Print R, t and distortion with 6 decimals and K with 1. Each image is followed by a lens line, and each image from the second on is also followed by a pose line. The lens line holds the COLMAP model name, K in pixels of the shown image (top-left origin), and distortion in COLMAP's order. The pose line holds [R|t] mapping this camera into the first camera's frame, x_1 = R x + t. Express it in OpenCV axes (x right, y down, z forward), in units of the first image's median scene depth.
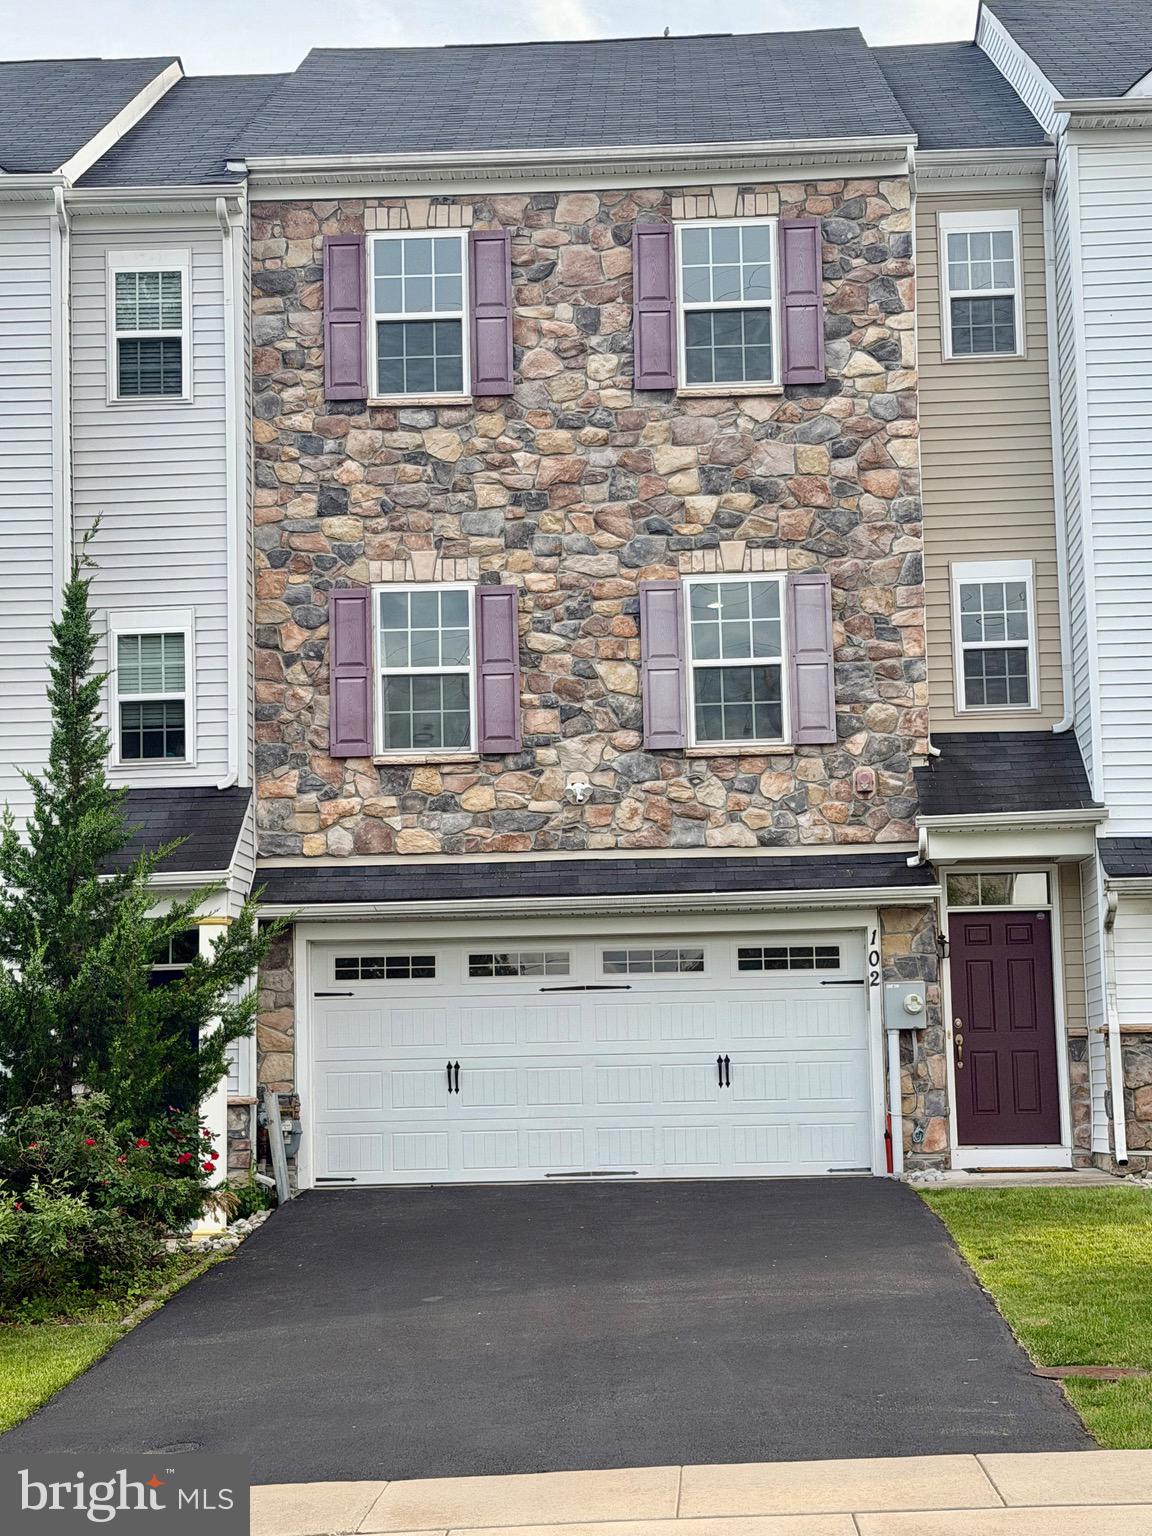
lens RADIAL K [[2609.7, 0, 574.5], [0, 2609.7, 779.1], [0, 0, 1]] dist [0.063194, 0.000000]
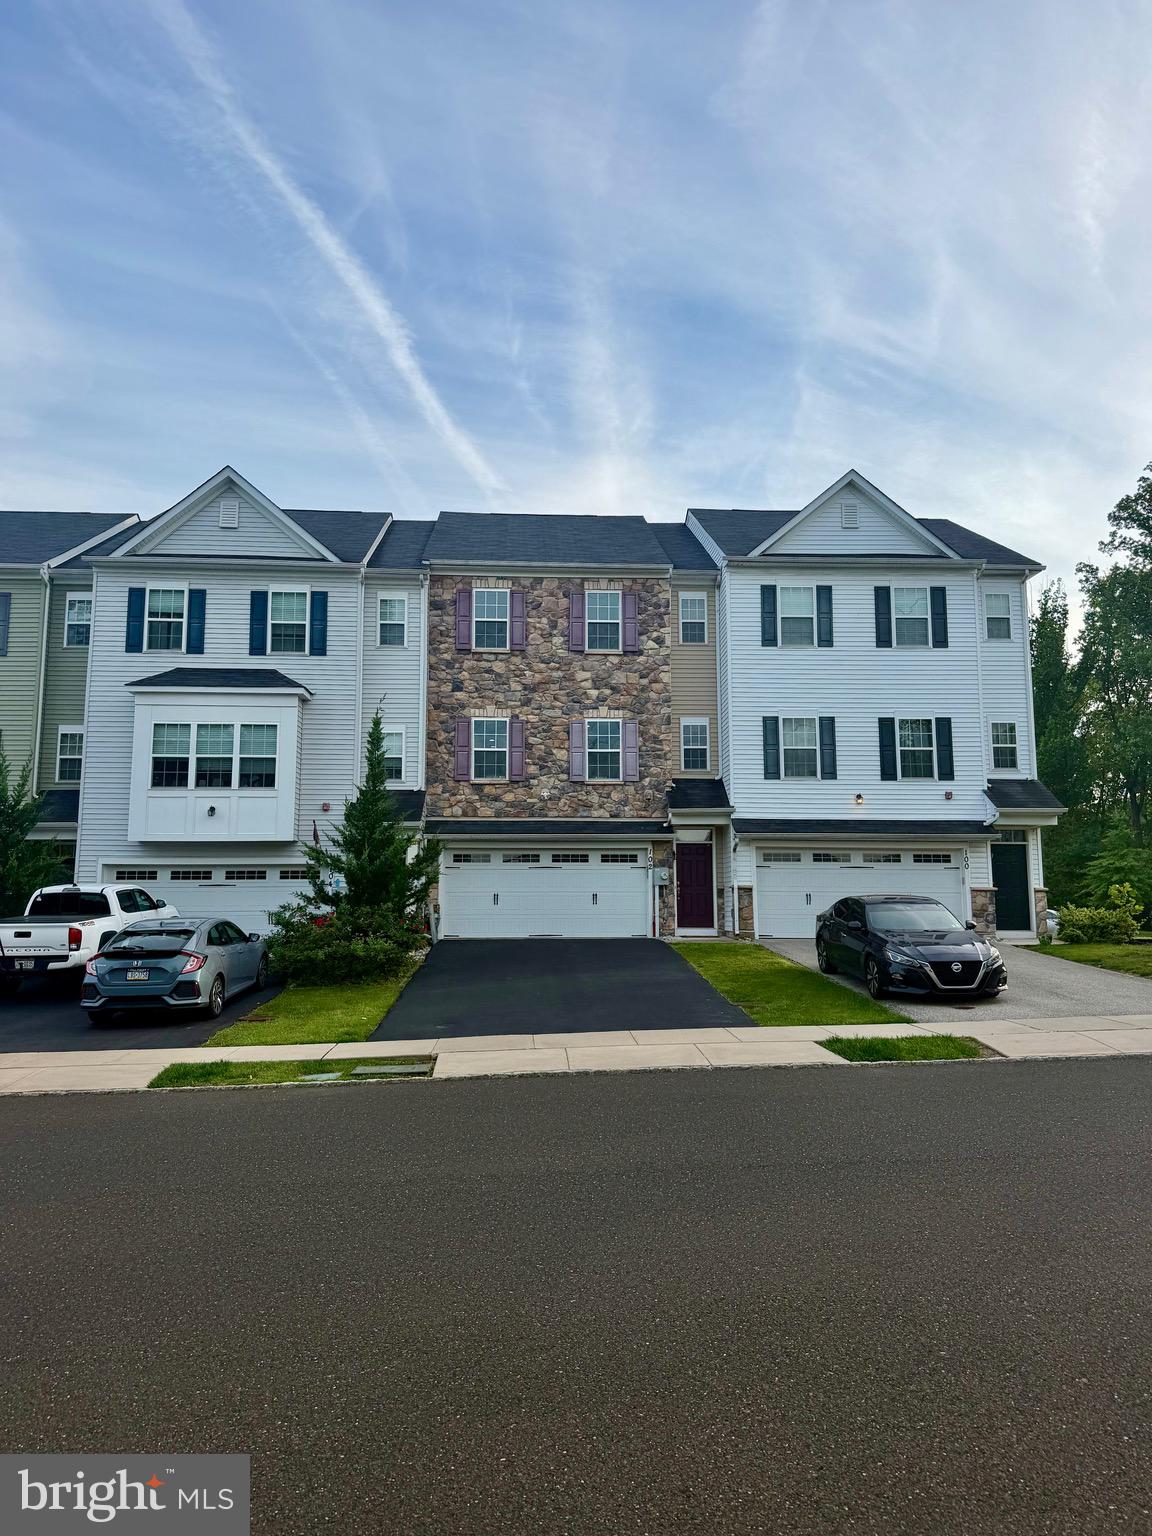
lens RADIAL K [[1065.1, 0, 577.6], [0, 1065.1, 752.1], [0, 0, 1]] dist [0.012871, 0.000282]
pose [[0.994622, 0.034632, 0.097610, -0.074916], [-0.032425, 0.999183, -0.024105, -0.015125], [-0.098366, 0.020810, 0.994933, -0.117169]]
